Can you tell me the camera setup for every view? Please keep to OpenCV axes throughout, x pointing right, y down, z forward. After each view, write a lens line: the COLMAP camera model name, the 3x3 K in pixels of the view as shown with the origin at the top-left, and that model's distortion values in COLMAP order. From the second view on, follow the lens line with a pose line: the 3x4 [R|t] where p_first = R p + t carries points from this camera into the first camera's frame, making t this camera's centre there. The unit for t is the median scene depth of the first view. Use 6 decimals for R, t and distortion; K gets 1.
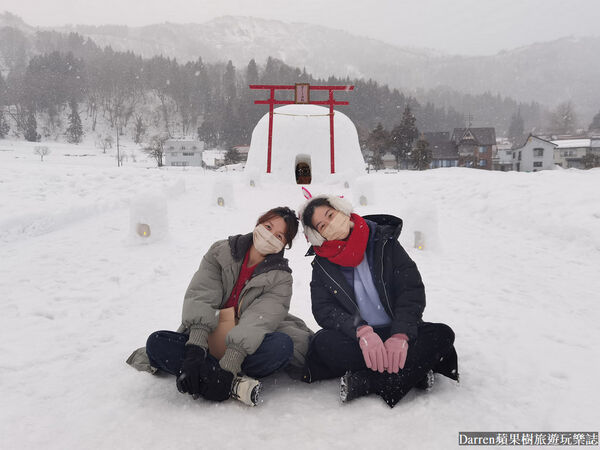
lens RADIAL K [[484.6, 0, 297.8], [0, 484.6, 224.9], [0, 0, 1]] dist [0.012911, 0.011716]
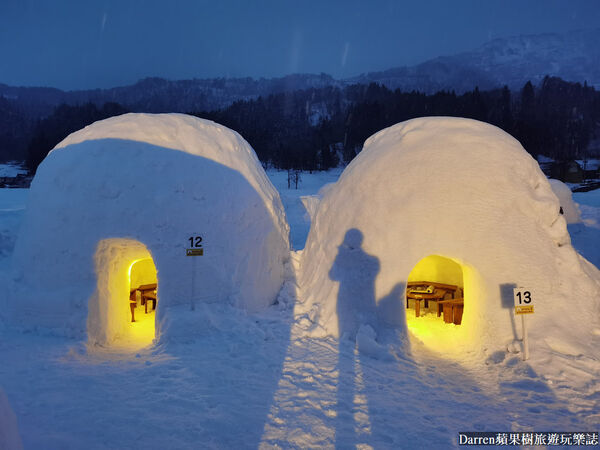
lens RADIAL K [[426.0, 0, 300.0], [0, 426.0, 225.0], [0, 0, 1]] dist [0.028043, -0.006105]
pose [[0.851266, 0.019864, -0.524359, -0.018800], [-0.026950, 0.999619, -0.005882, 0.003889], [0.524042, 0.019138, 0.851477, -0.108551]]
